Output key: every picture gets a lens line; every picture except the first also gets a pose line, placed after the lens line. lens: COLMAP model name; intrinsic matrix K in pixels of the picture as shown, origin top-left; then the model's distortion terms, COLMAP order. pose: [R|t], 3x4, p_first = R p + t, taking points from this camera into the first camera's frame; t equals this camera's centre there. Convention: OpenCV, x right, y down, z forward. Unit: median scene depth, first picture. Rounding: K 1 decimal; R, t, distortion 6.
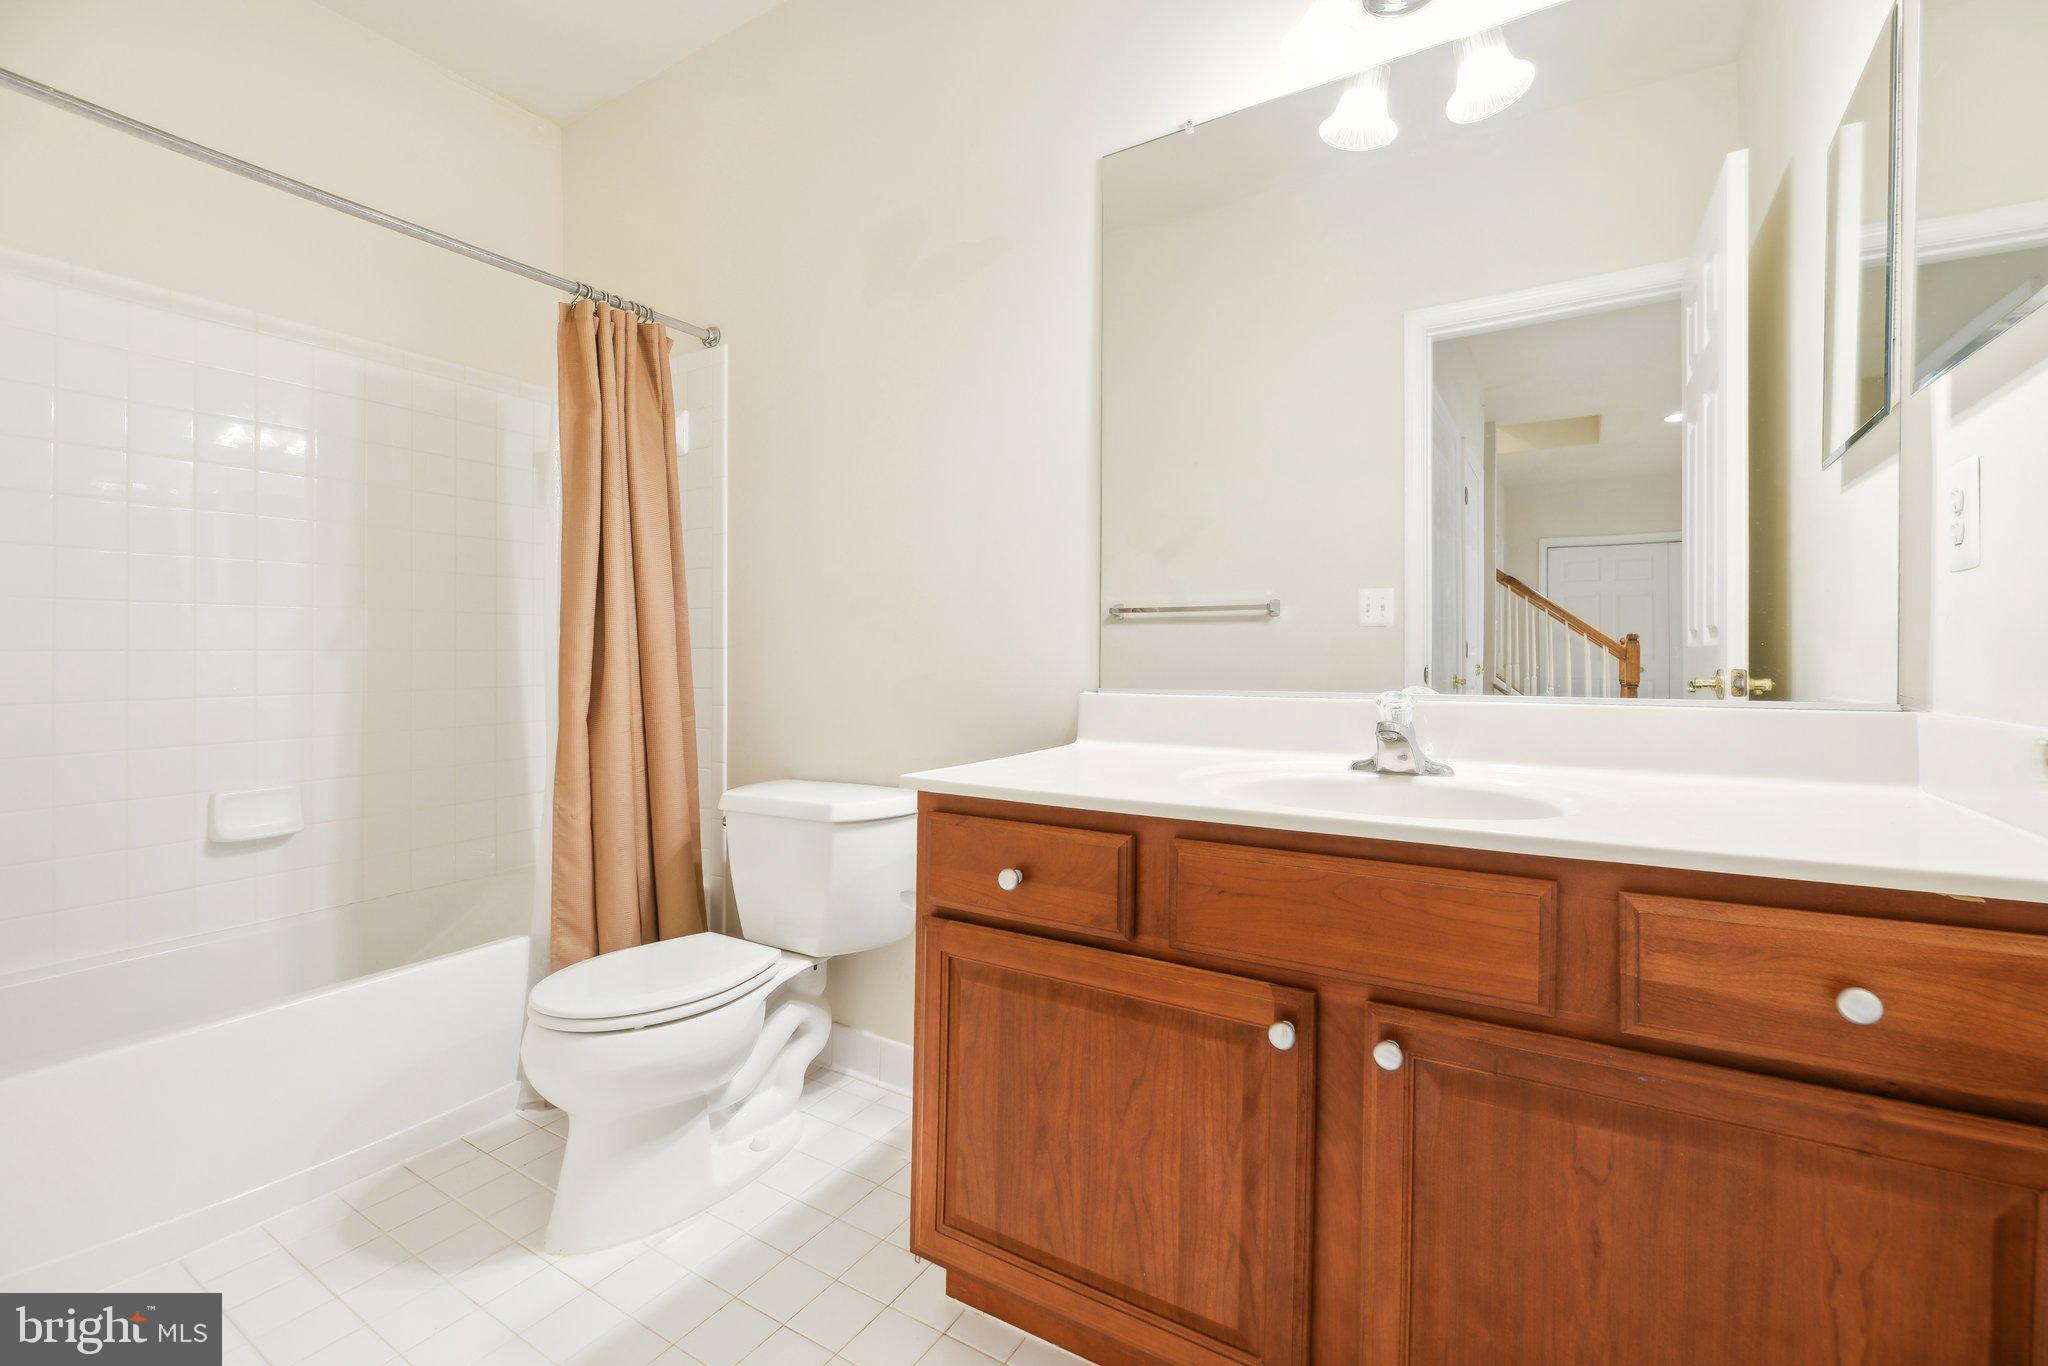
lens RADIAL K [[880.5, 0, 1025.5], [0, 880.5, 653.4], [0, 0, 1]] dist [-0.003694, 0.000027]
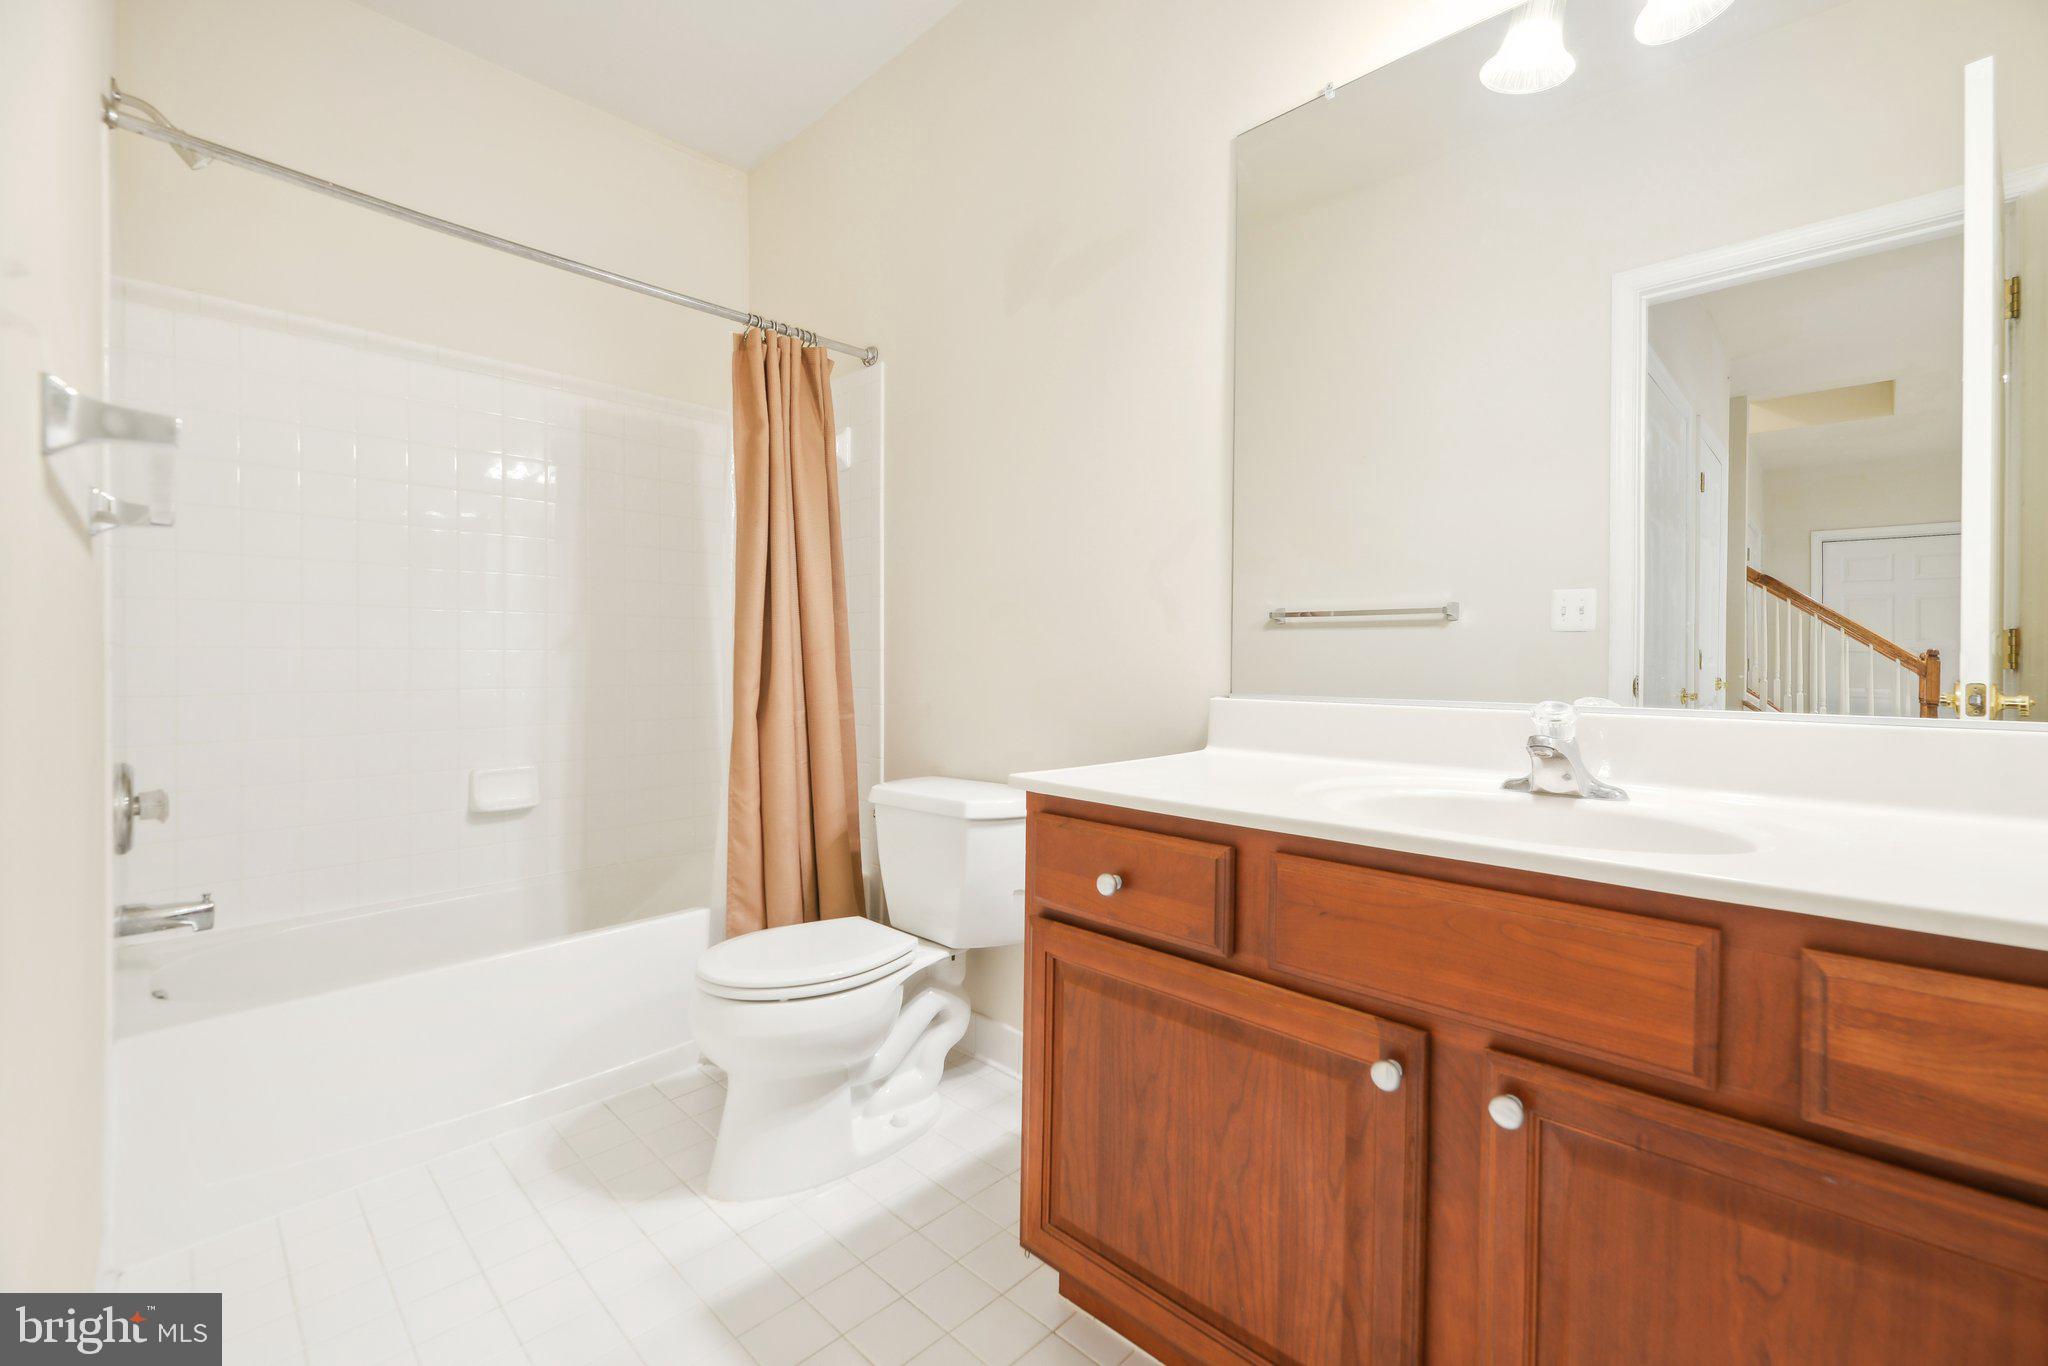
lens RADIAL K [[865.6, 0, 1020.7], [0, 865.6, 668.4], [0, 0, 1]] dist [0.000259, -0.000780]
pose [[0.975220, 0.011415, -0.220943, 0.094284], [-0.009399, 0.999904, 0.010173, 0.006037], [0.221038, -0.007844, 0.975234, 0.036938]]
